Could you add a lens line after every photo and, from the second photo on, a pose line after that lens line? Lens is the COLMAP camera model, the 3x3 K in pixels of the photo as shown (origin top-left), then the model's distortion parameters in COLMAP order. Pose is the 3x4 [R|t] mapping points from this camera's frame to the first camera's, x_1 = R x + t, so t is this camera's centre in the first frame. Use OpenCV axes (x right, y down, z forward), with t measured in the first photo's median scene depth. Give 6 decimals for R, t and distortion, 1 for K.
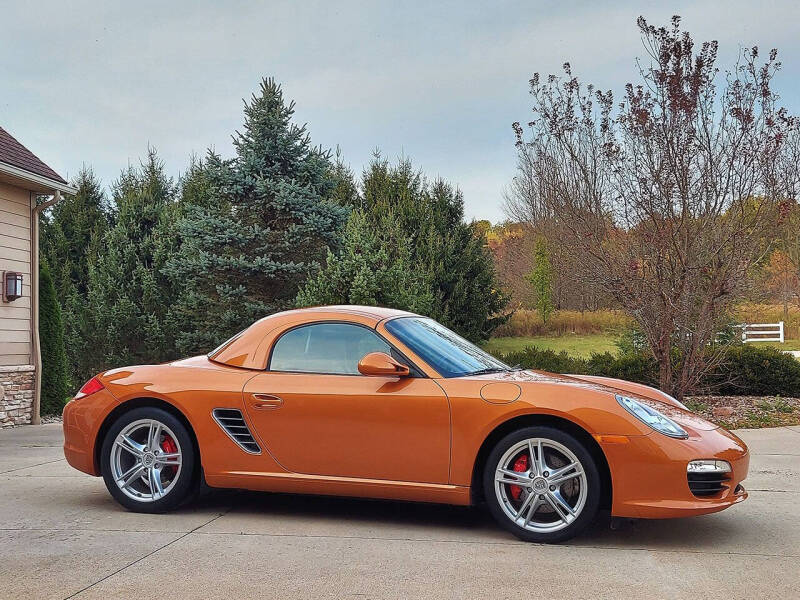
lens RADIAL K [[1025.6, 0, 389.9], [0, 1025.6, 297.5], [0, 0, 1]] dist [0.186719, -0.471835]
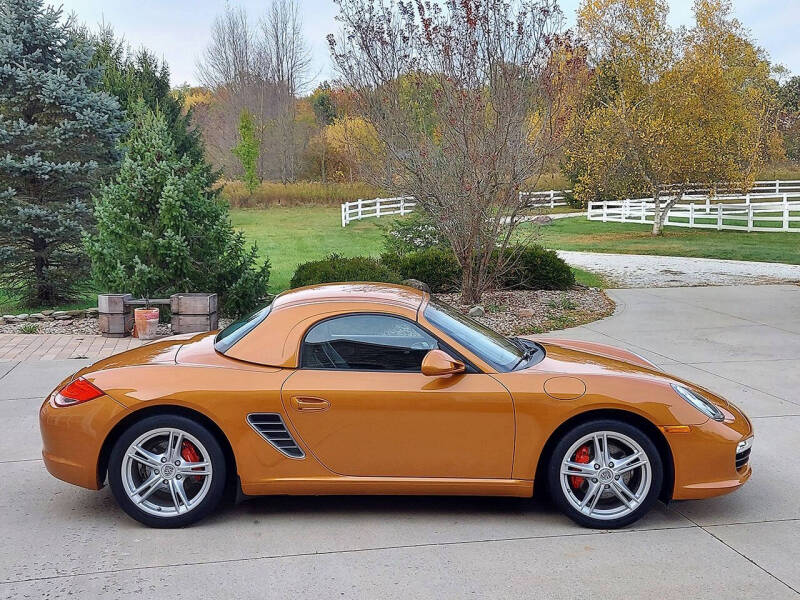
lens RADIAL K [[967.8, 0, 400.0], [0, 967.8, 300.0], [0, 0, 1]] dist [0.167126, -0.364779]
pose [[0.945851, -0.044544, 0.321530, -0.310383], [-0.001701, 0.989846, 0.142132, -0.114483], [-0.324596, -0.134983, 0.936171, 0.150577]]
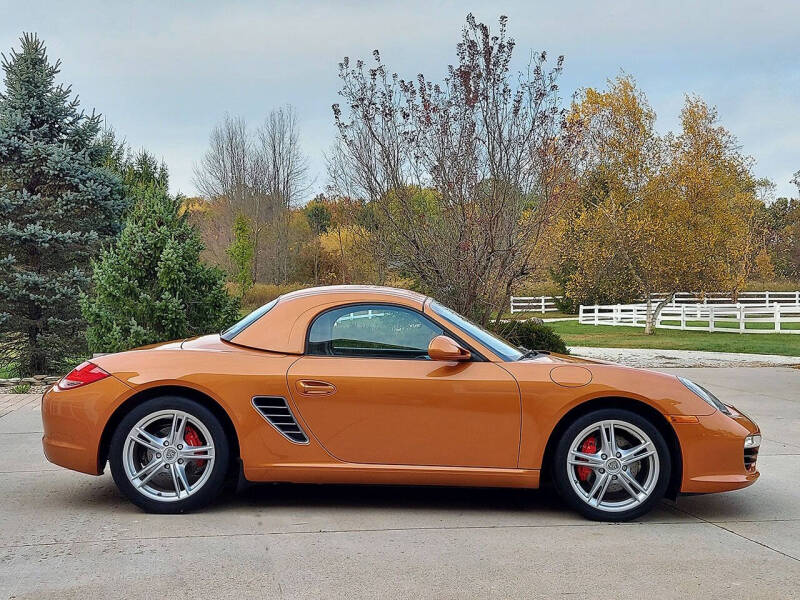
lens RADIAL K [[972.6, 0, 393.7], [0, 972.6, 296.7], [0, 0, 1]] dist [0.175146, -0.415624]
pose [[0.944743, 0.010427, 0.327645, -0.330948], [-0.019132, 0.999544, 0.023358, -0.003974], [-0.327252, -0.028335, 0.944512, 0.135885]]
